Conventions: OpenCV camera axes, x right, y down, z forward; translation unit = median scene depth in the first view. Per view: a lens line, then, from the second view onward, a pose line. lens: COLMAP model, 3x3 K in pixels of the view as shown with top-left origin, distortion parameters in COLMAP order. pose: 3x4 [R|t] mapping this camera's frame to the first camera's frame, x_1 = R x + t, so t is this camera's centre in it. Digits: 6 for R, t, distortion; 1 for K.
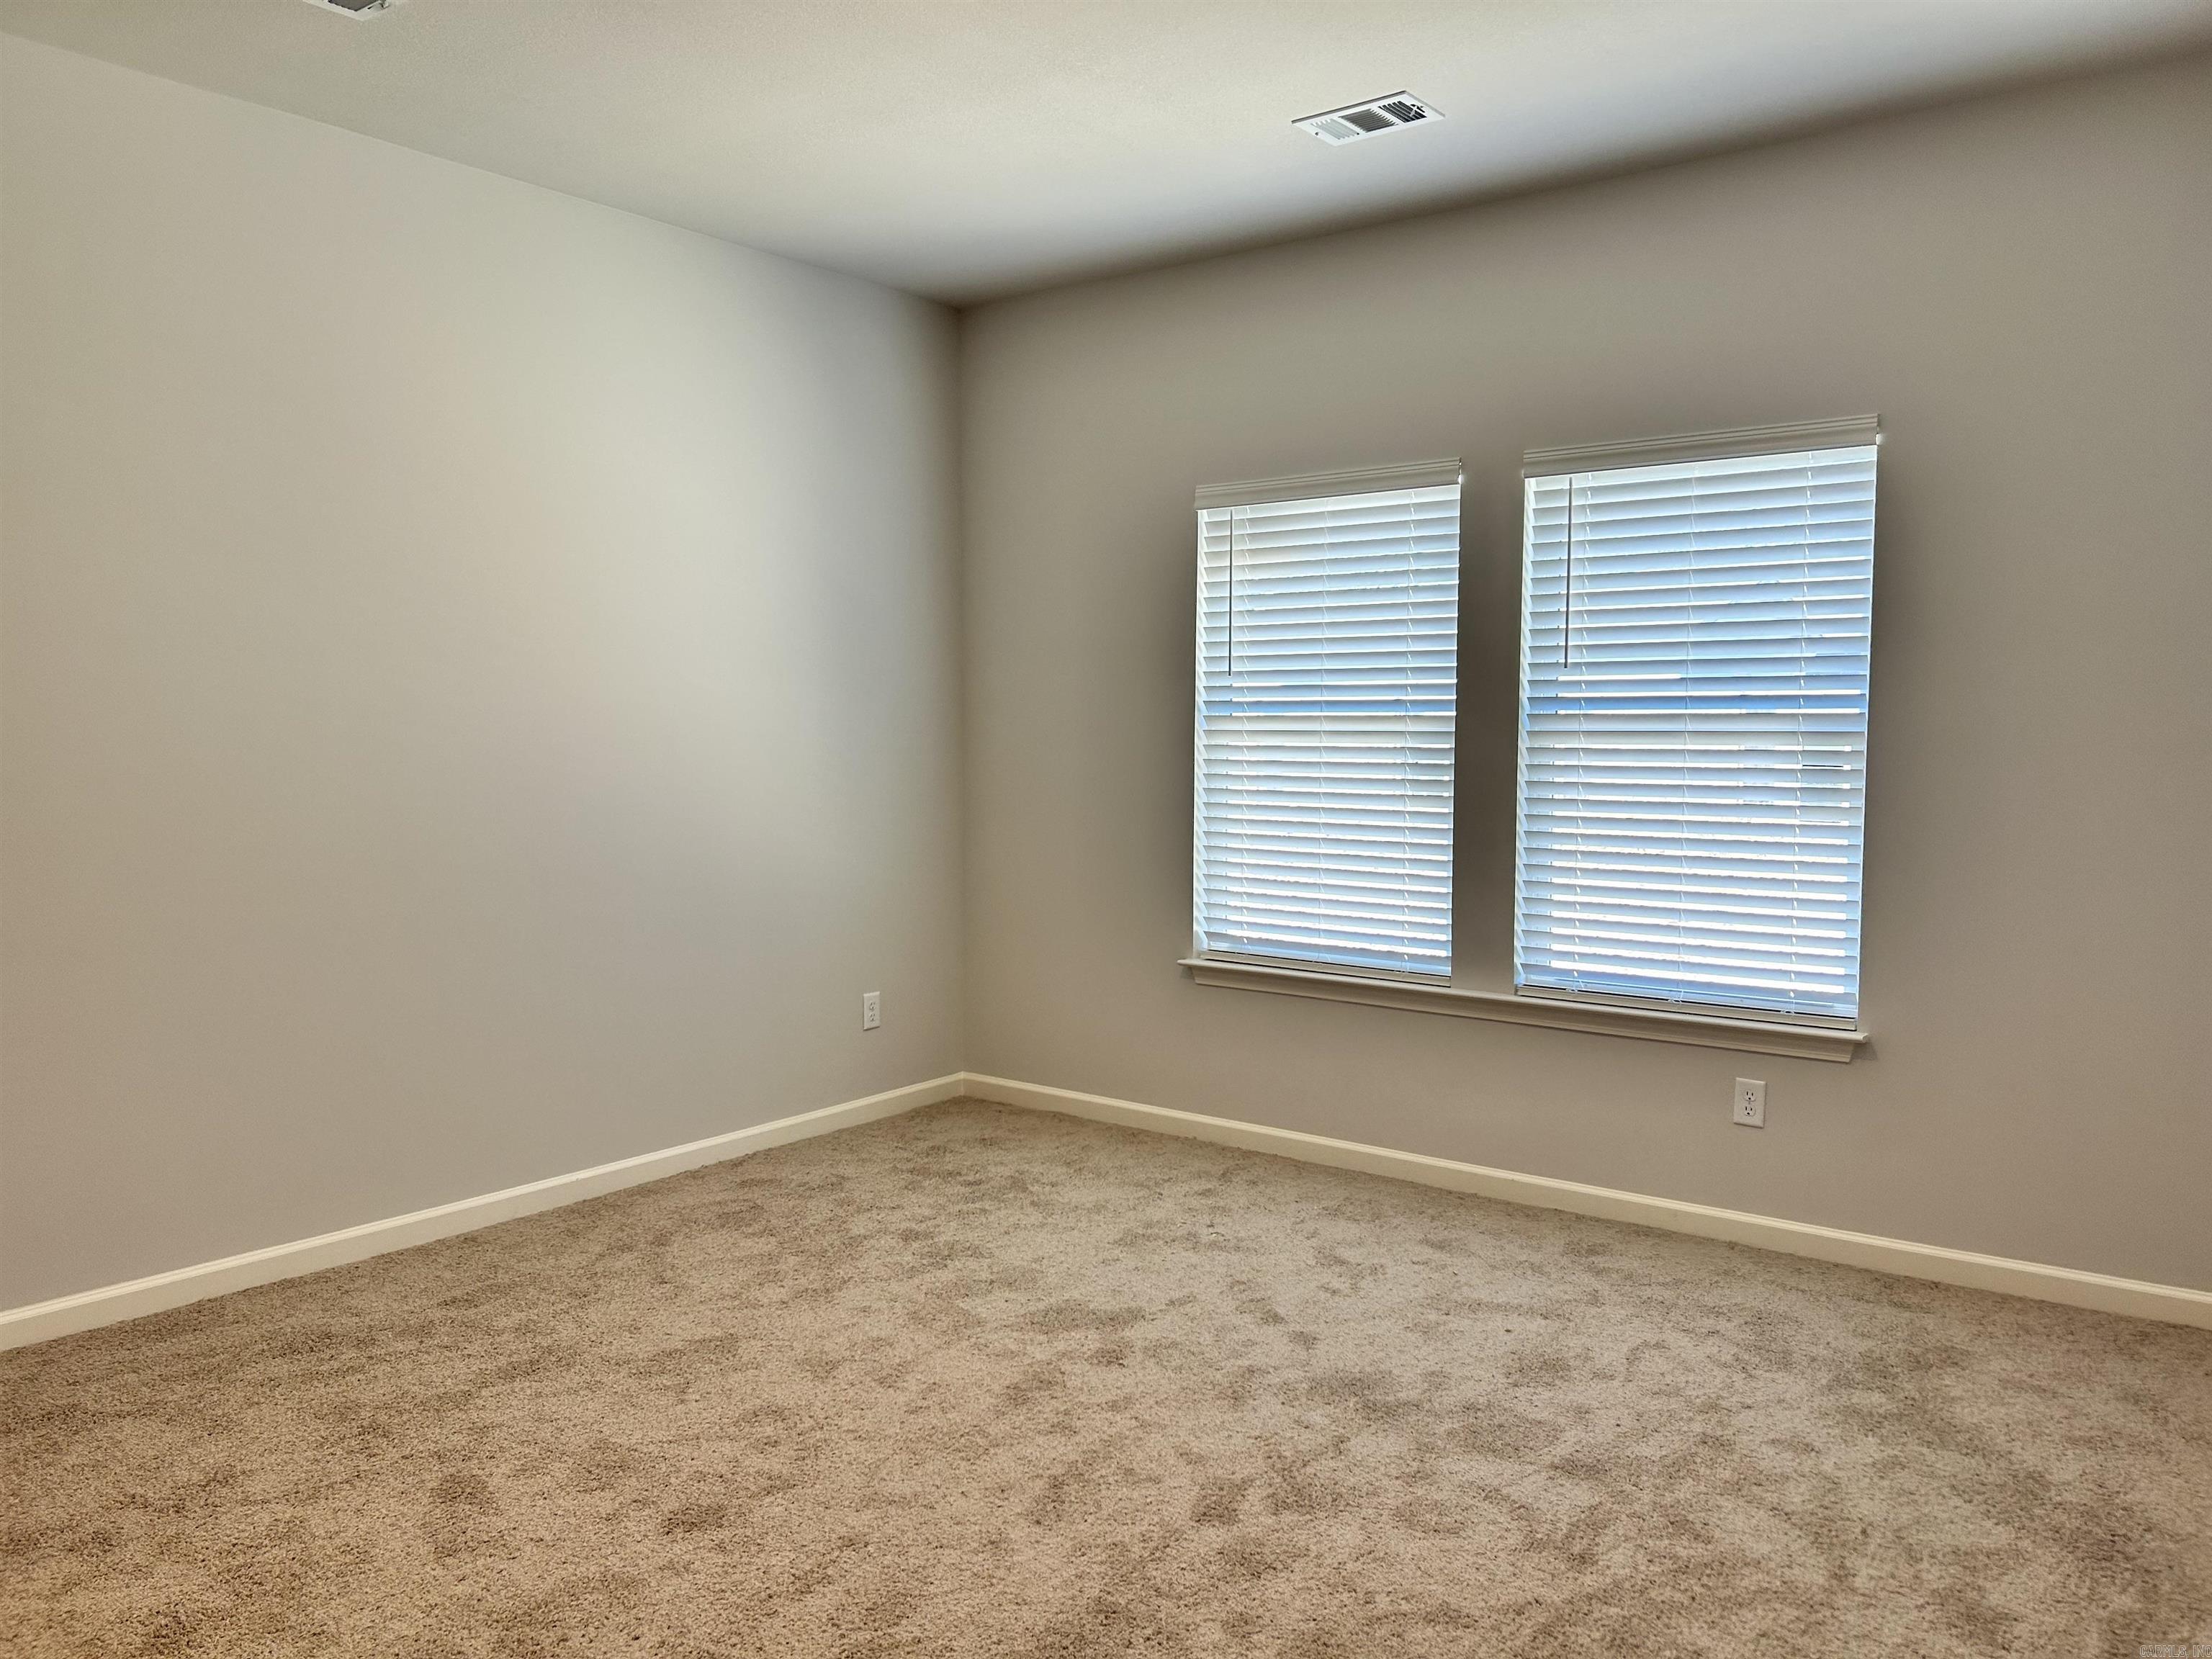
lens RADIAL K [[1682.5, 0, 1105.9], [0, 1682.5, 870.0], [0, 0, 1]] dist [0.052658, -0.059507]
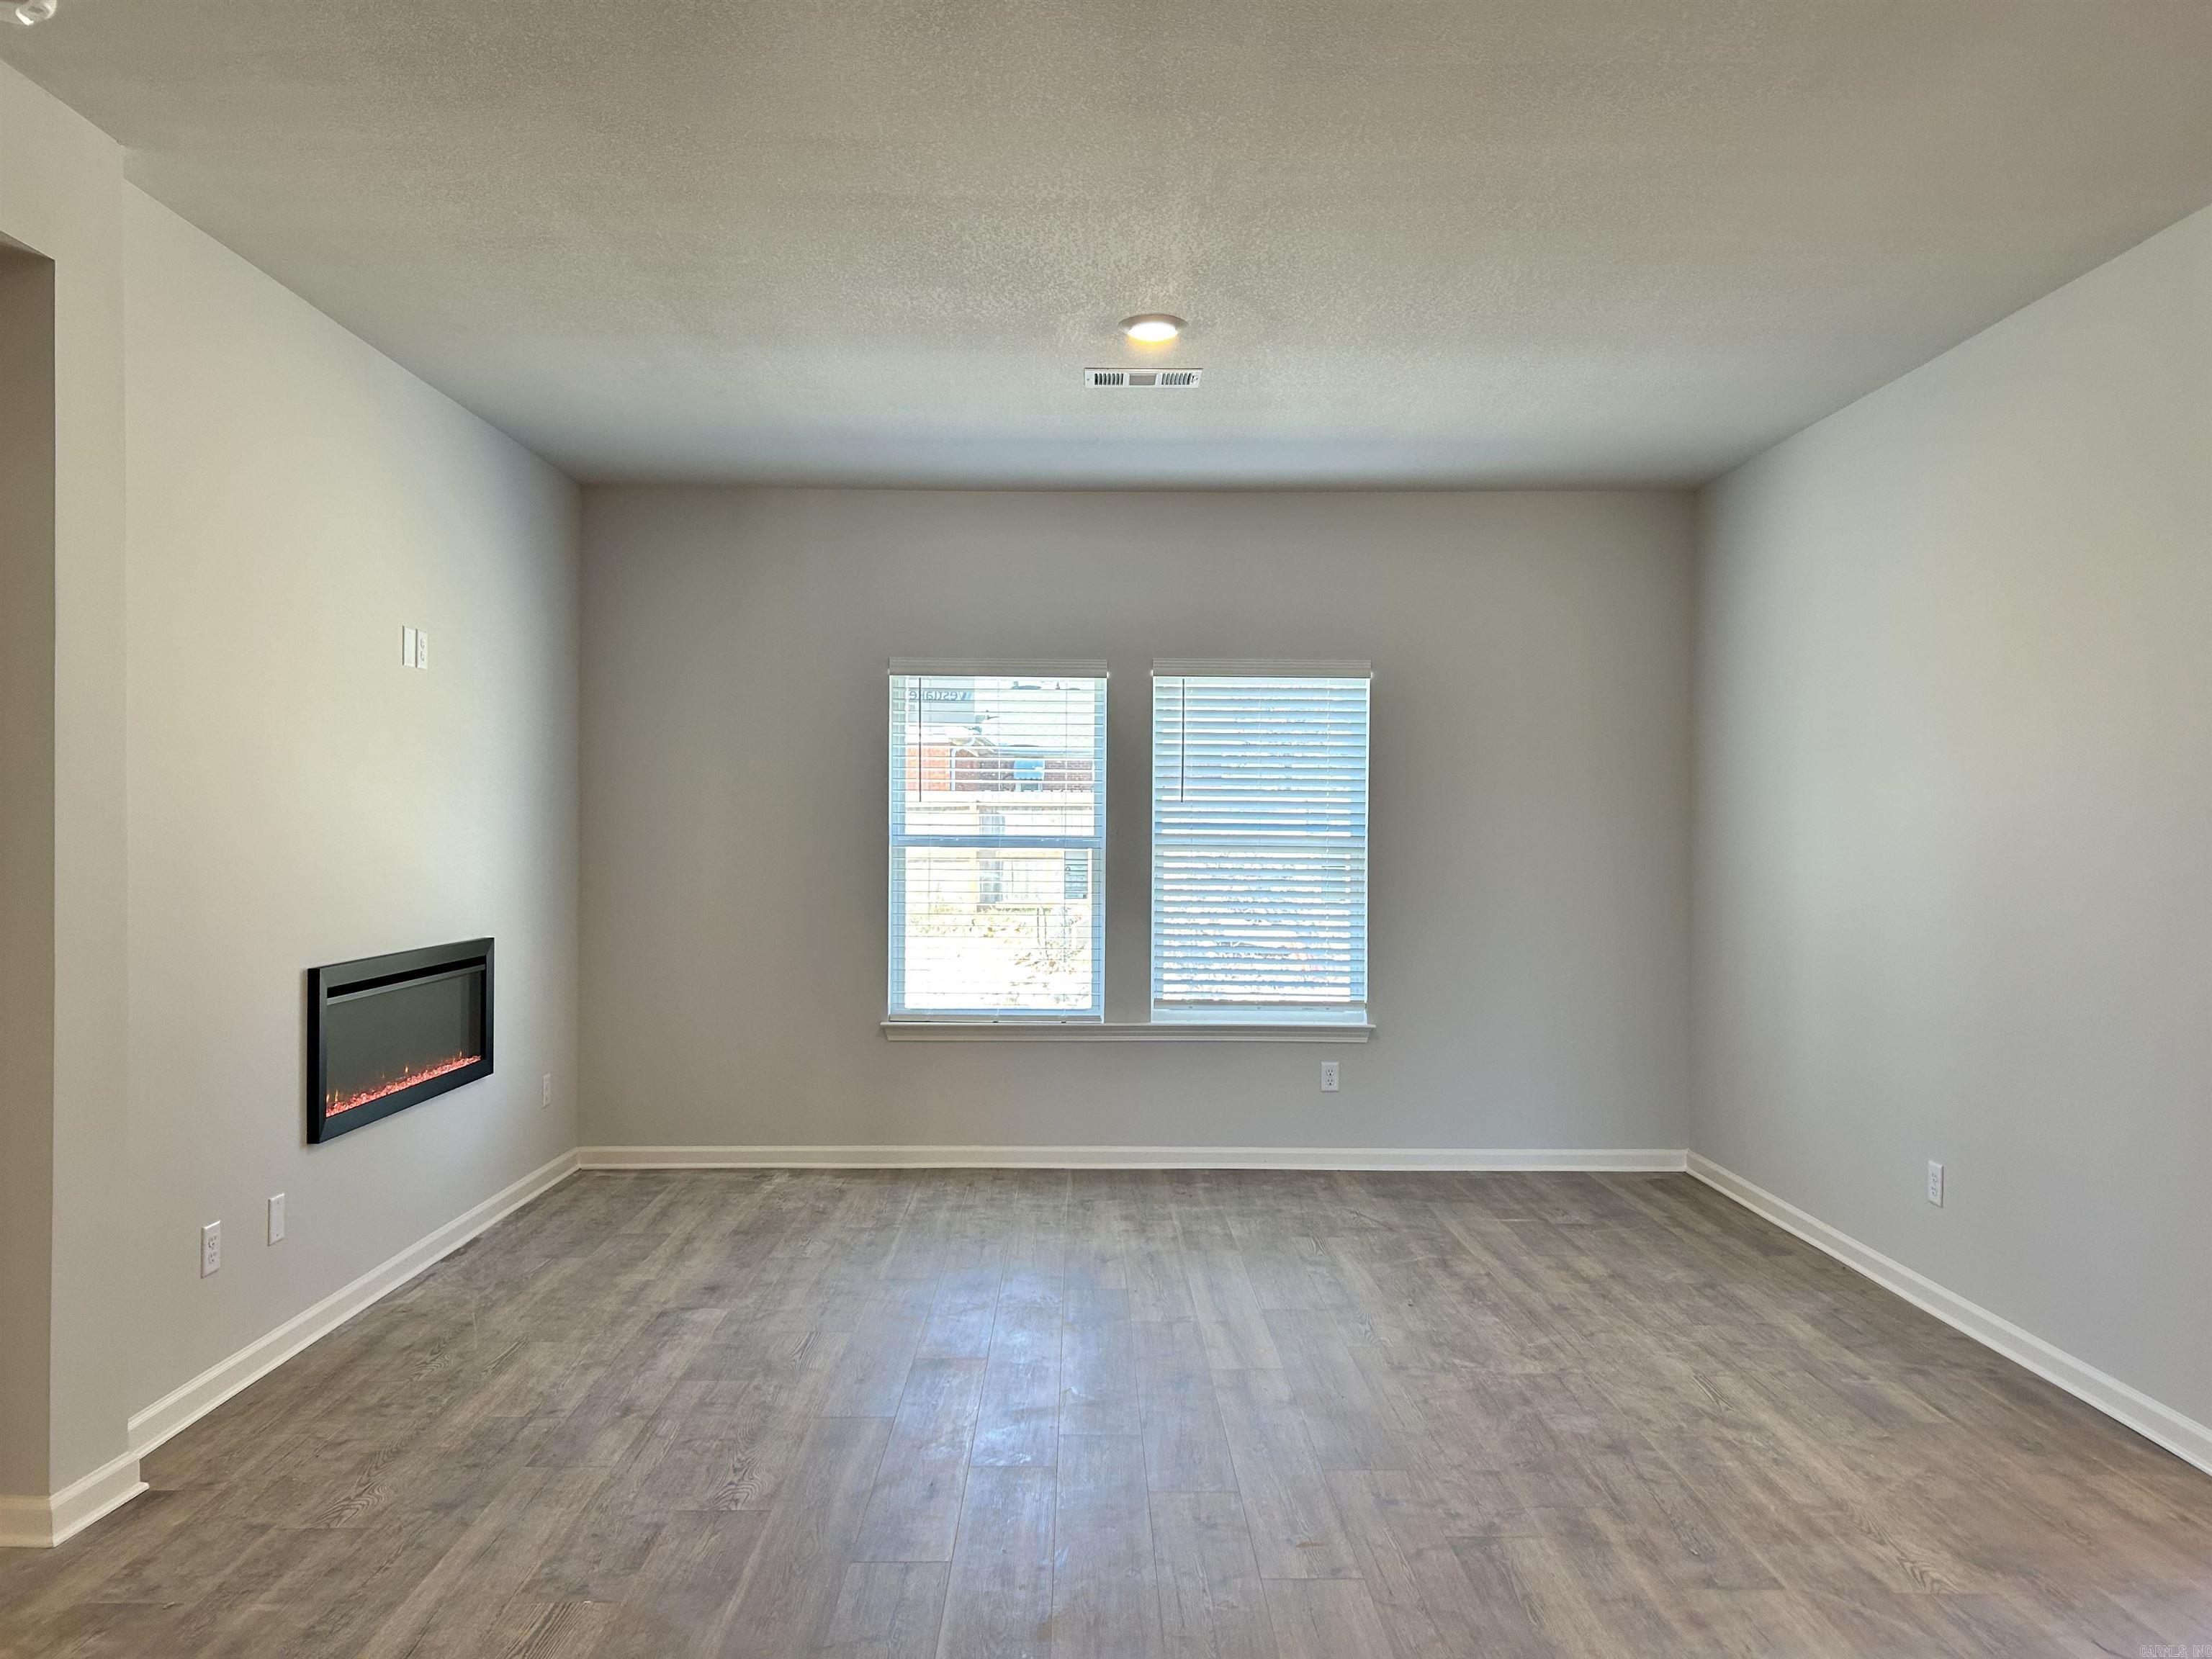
lens RADIAL K [[1682.5, 0, 1104.5], [0, 1682.5, 814.5], [0, 0, 1]] dist [0.052658, -0.059507]
pose [[0.778871, 0.013258, 0.627044, -0.726351], [0.047499, 0.995658, -0.080052, 0.007650], [-0.625383, 0.092134, 0.774860, -0.119553]]
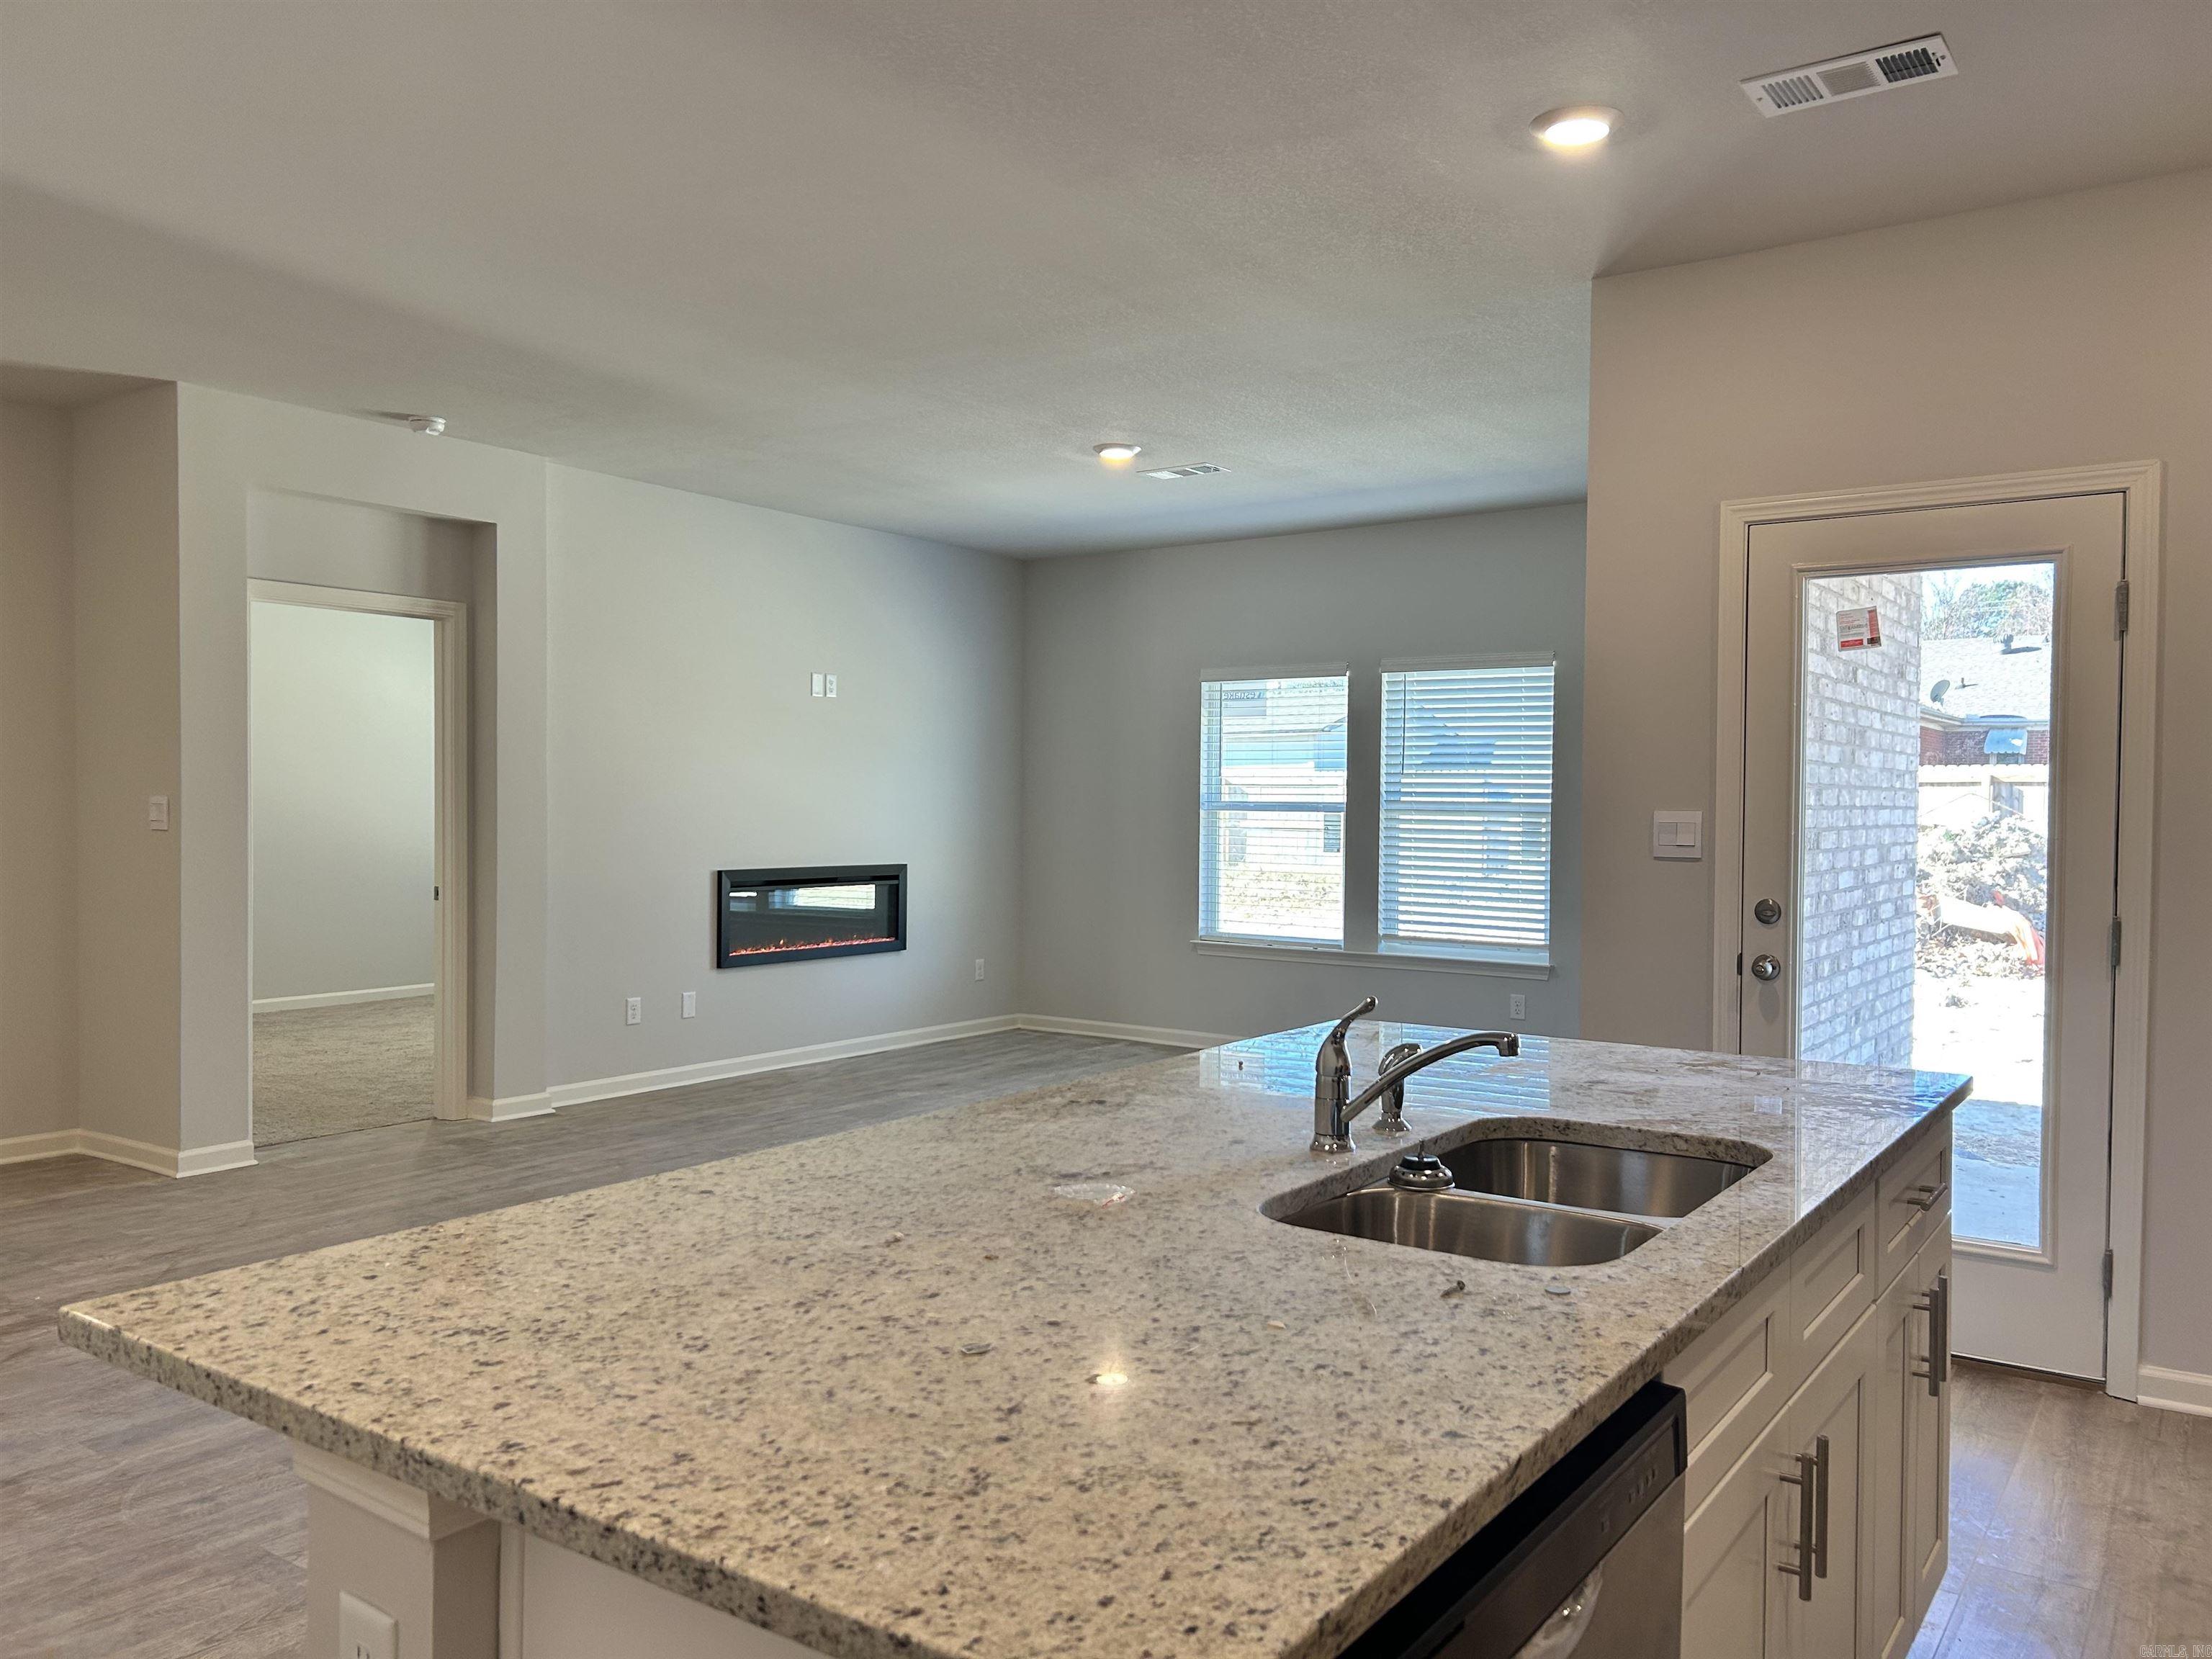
lens RADIAL K [[1682.5, 0, 1088.9], [0, 1682.5, 795.5], [0, 0, 1]] dist [0.052658, -0.059507]
pose [[0.999113, 0.012649, 0.040160, -0.148718], [-0.008889, 0.995676, -0.092467, 0.076947], [-0.041156, 0.092028, 0.994906, -0.830137]]
